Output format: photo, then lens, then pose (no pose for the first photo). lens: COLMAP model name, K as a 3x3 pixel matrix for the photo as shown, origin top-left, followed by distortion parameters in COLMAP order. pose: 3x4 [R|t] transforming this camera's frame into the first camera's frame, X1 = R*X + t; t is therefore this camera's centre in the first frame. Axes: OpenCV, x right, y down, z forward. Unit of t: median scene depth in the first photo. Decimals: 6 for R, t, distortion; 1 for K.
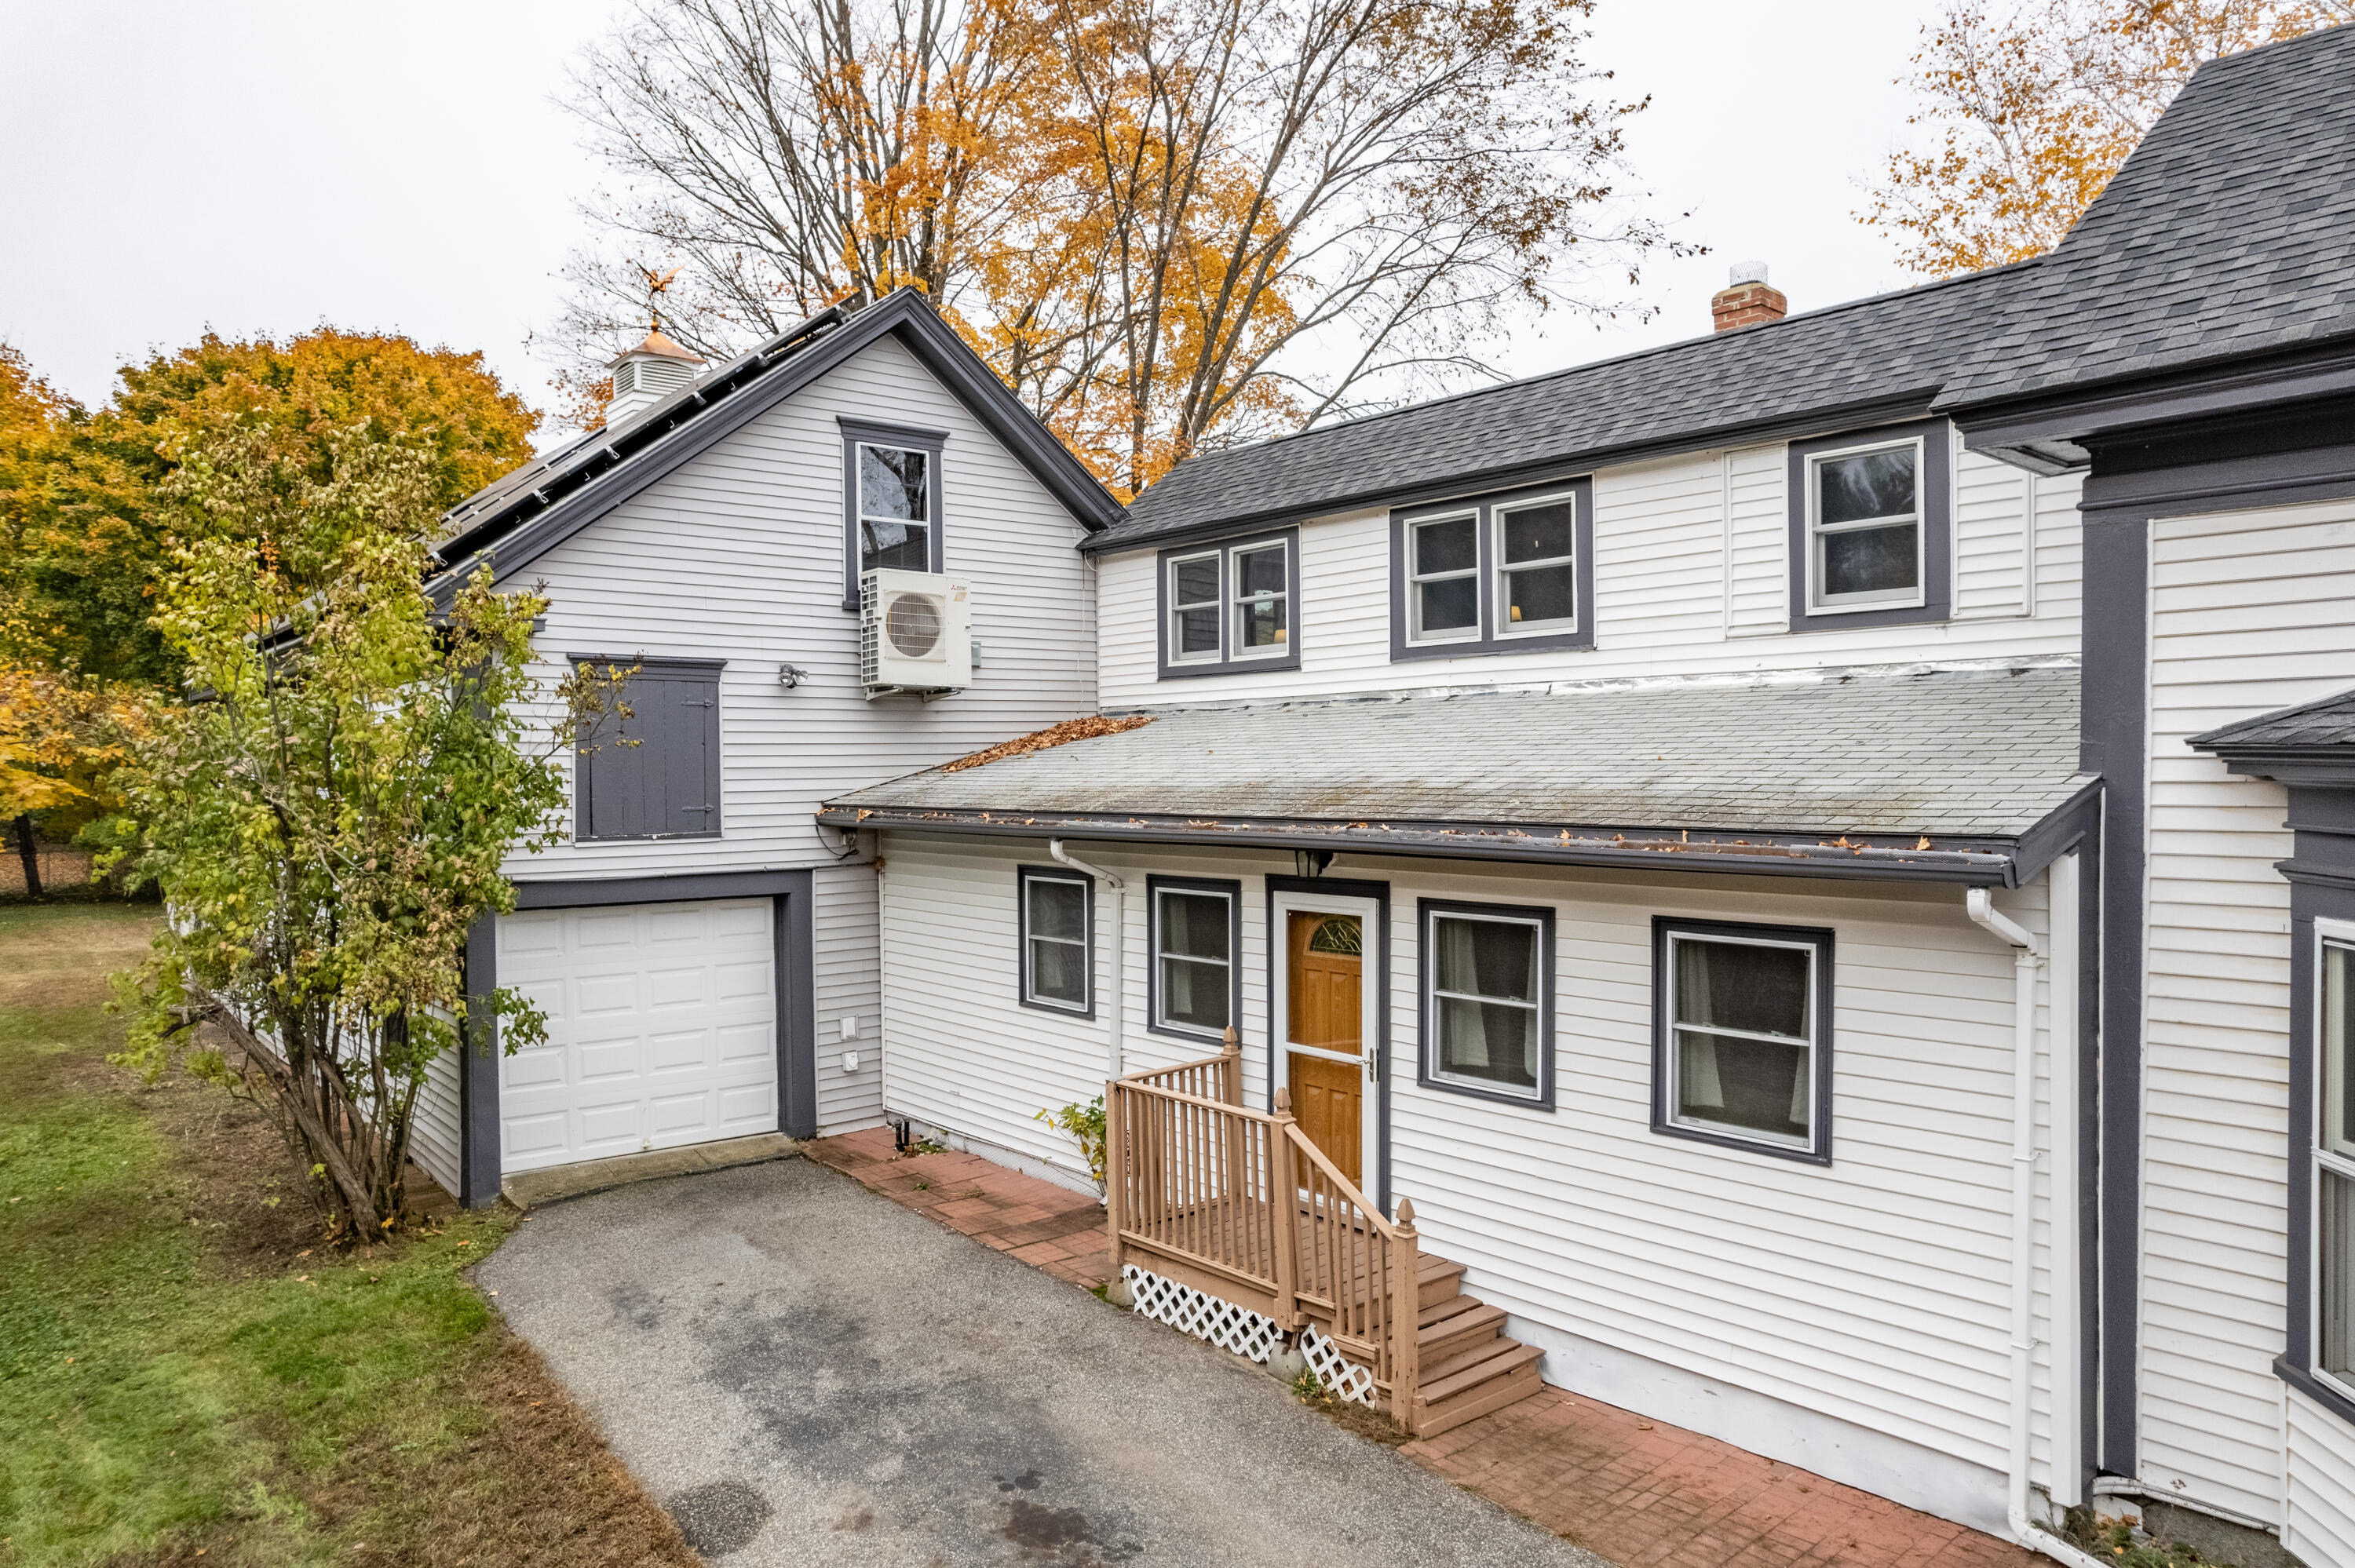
lens RADIAL K [[1523.5, 0, 1177.5], [0, 1523.5, 784.0], [0, 0, 1]] dist [-0.073723, 0.077041]
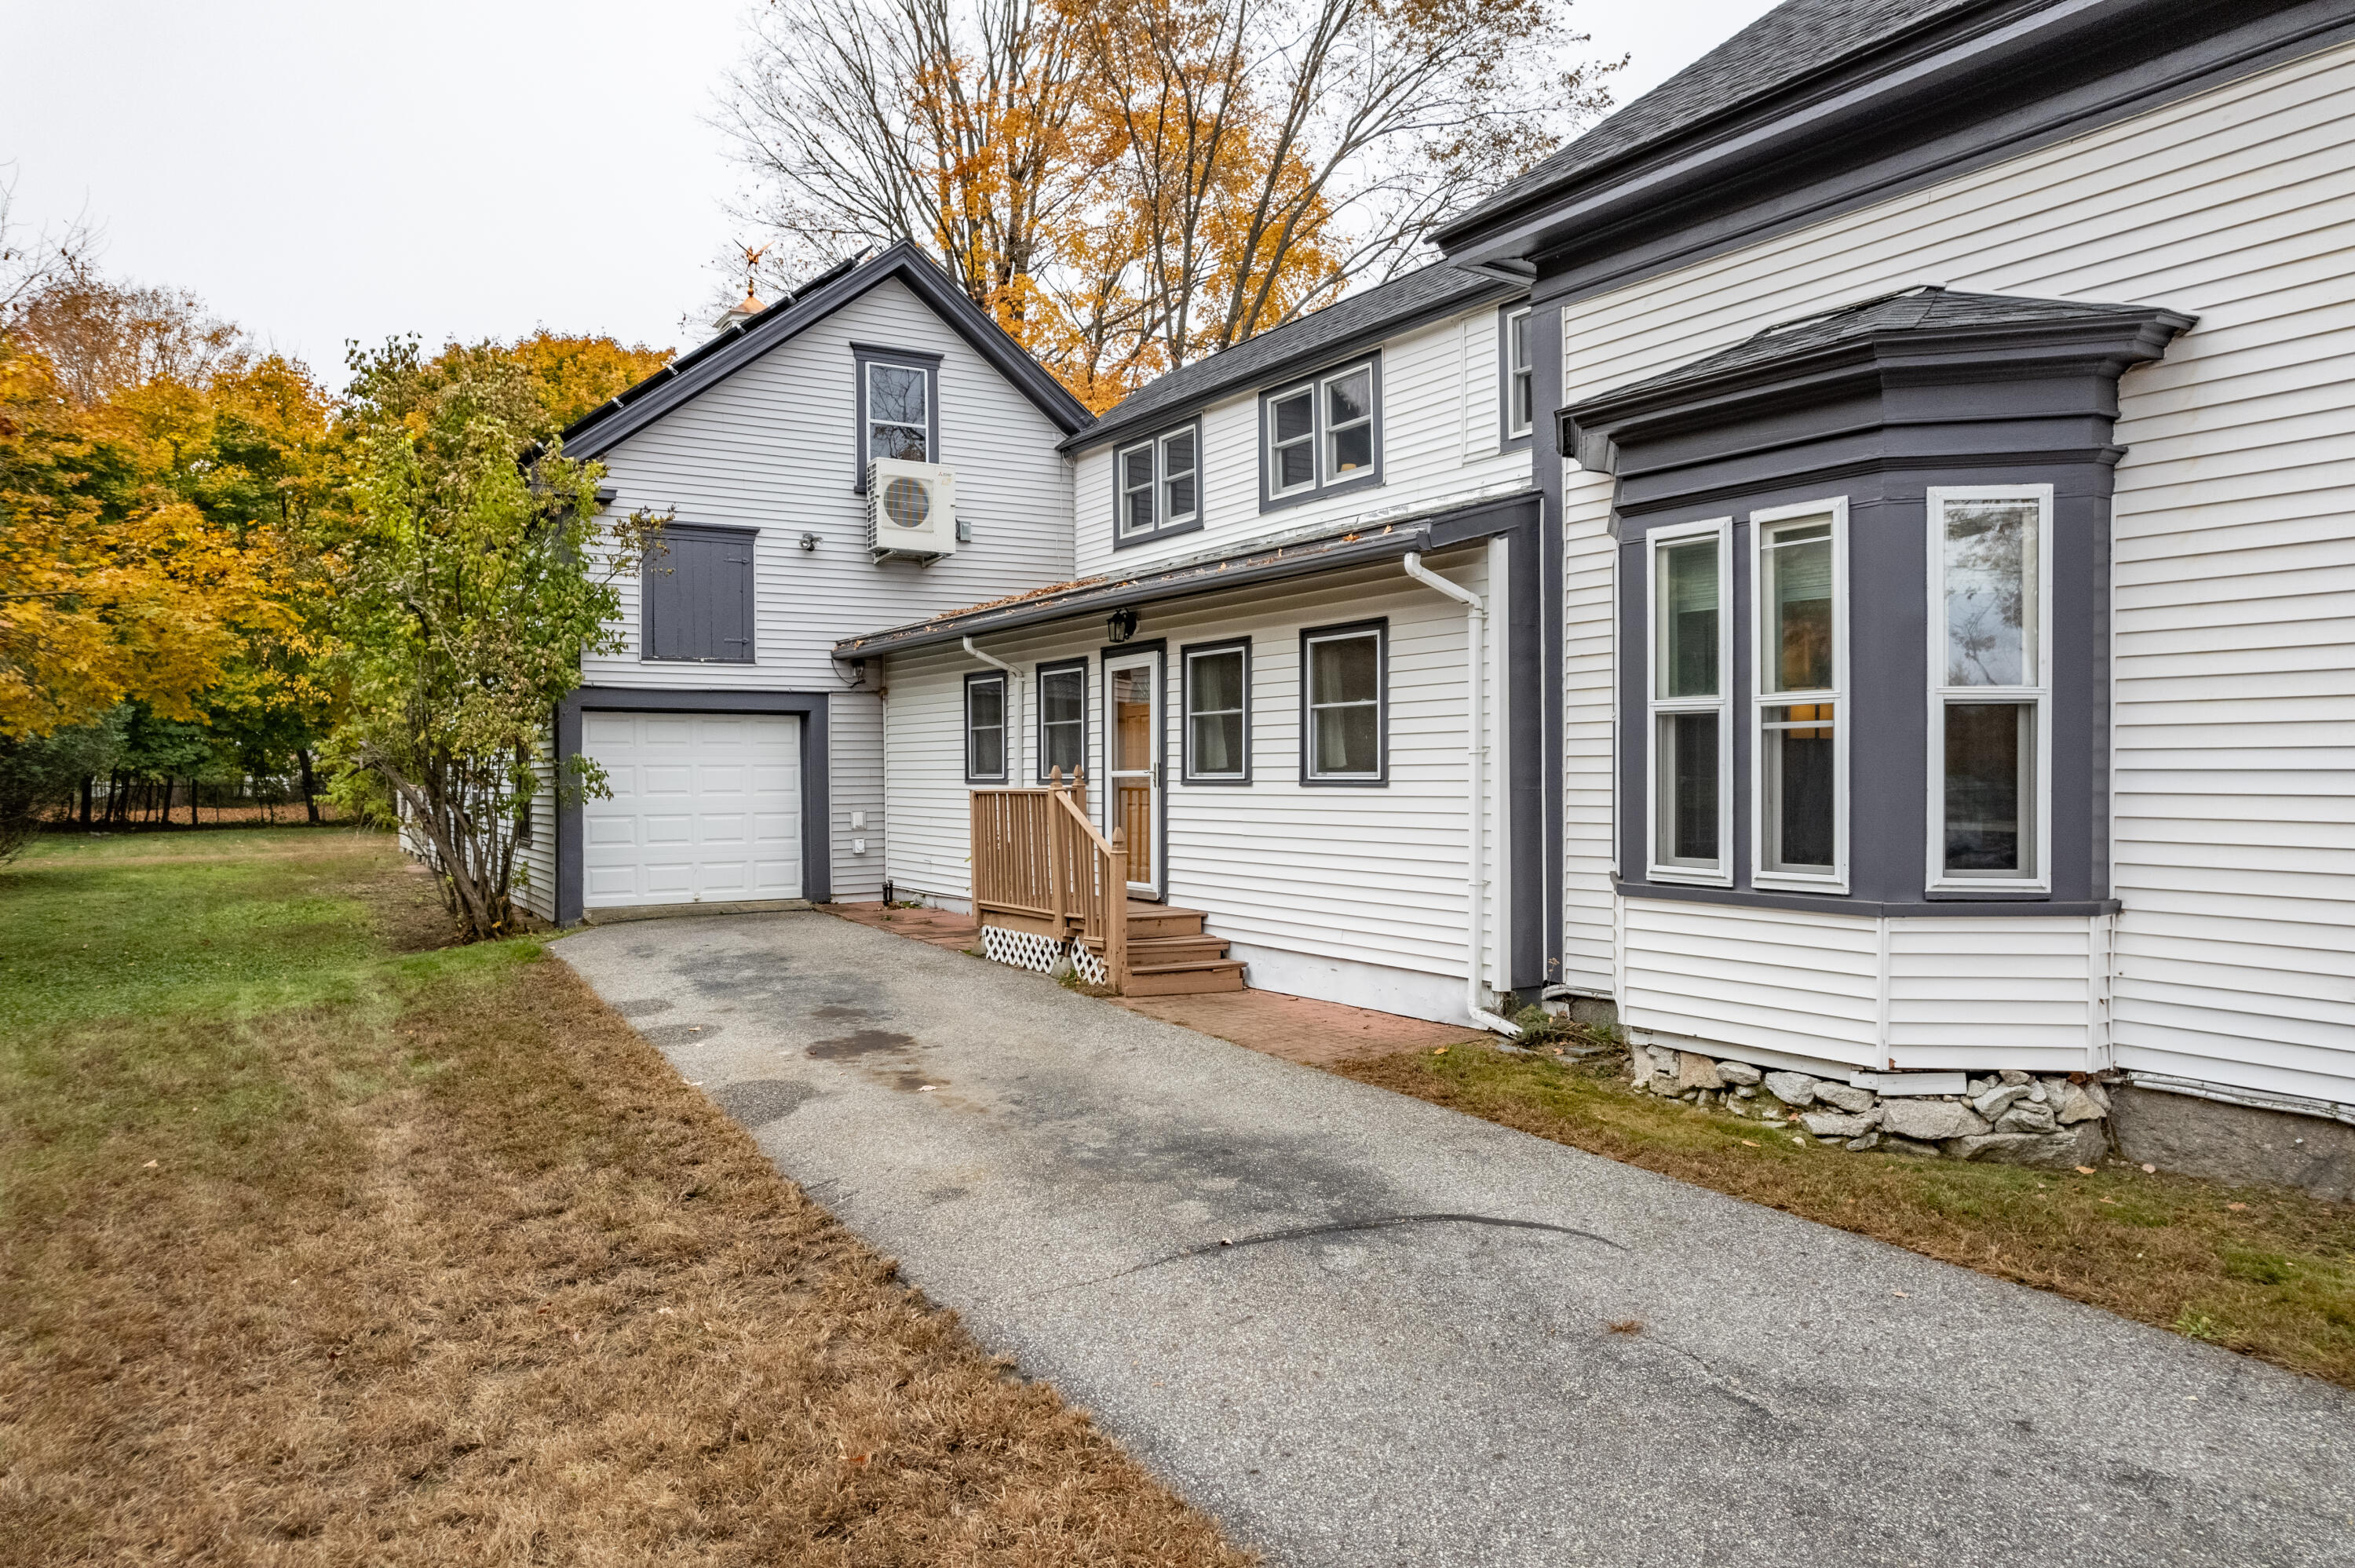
lens RADIAL K [[1519.5, 0, 1177.5], [0, 1519.5, 784.0], [0, 0, 1]] dist [-0.039132, -0.001478]
pose [[0.990275, 0.002211, -0.139107, 0.233698], [-0.002524, 0.999995, -0.002079, 0.136617], [0.139102, 0.002410, 0.990275, -0.233294]]
